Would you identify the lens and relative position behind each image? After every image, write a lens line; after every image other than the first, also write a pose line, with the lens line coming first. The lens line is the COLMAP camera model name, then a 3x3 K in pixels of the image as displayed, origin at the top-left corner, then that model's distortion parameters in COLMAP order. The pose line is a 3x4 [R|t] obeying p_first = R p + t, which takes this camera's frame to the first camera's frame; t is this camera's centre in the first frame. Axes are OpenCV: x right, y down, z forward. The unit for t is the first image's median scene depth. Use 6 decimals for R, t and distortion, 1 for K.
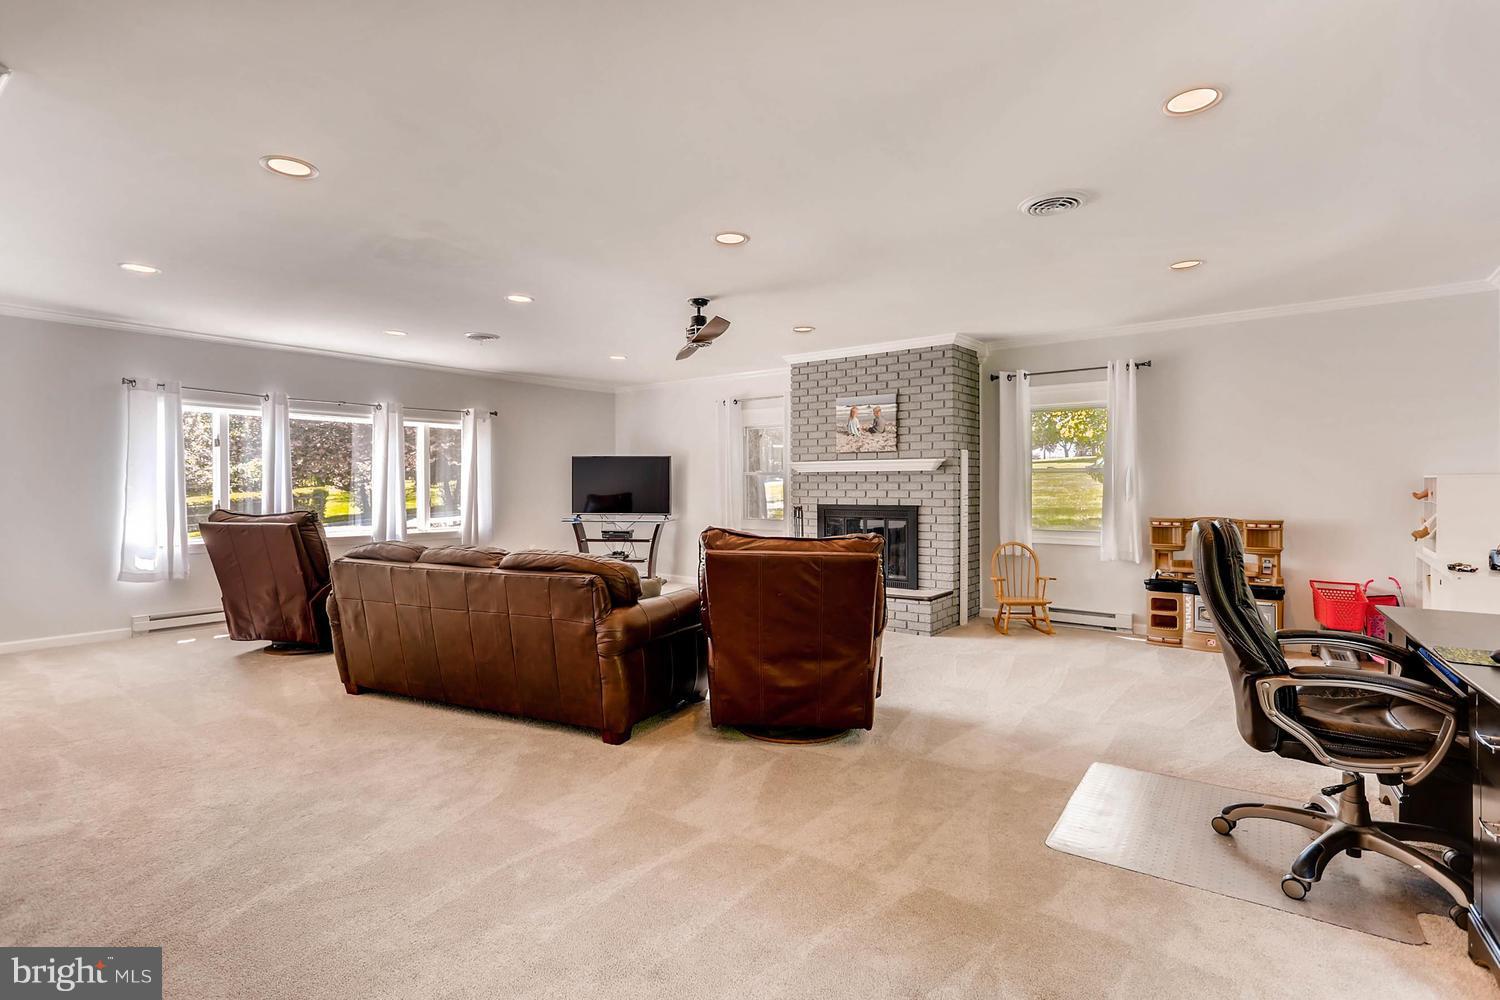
lens RADIAL K [[717.2, 0, 753.7], [0, 717.2, 491.6], [0, 0, 1]] dist [-0.002294, 0.000705]
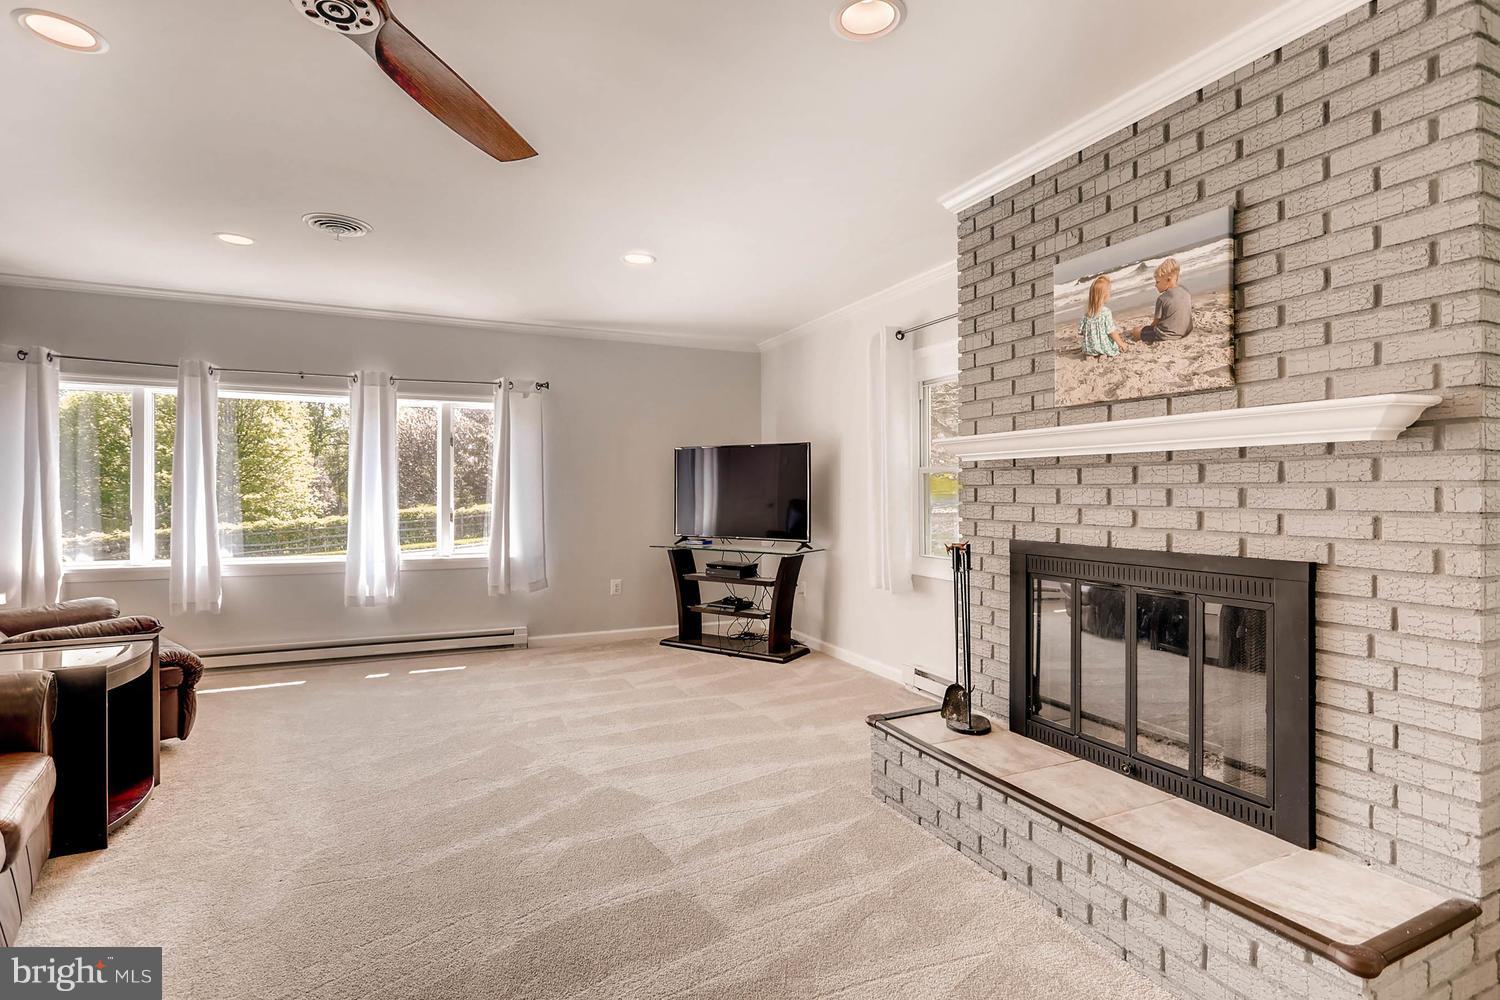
lens RADIAL K [[717.2, 0, 753.7], [0, 717.2, 491.6], [0, 0, 1]] dist [-0.002294, 0.000705]
pose [[0.894791, 0.002468, -0.446479, 0.147174], [-0.005143, 0.999975, -0.004779, -0.007022], [0.446456, 0.006572, 0.894781, 0.604047]]
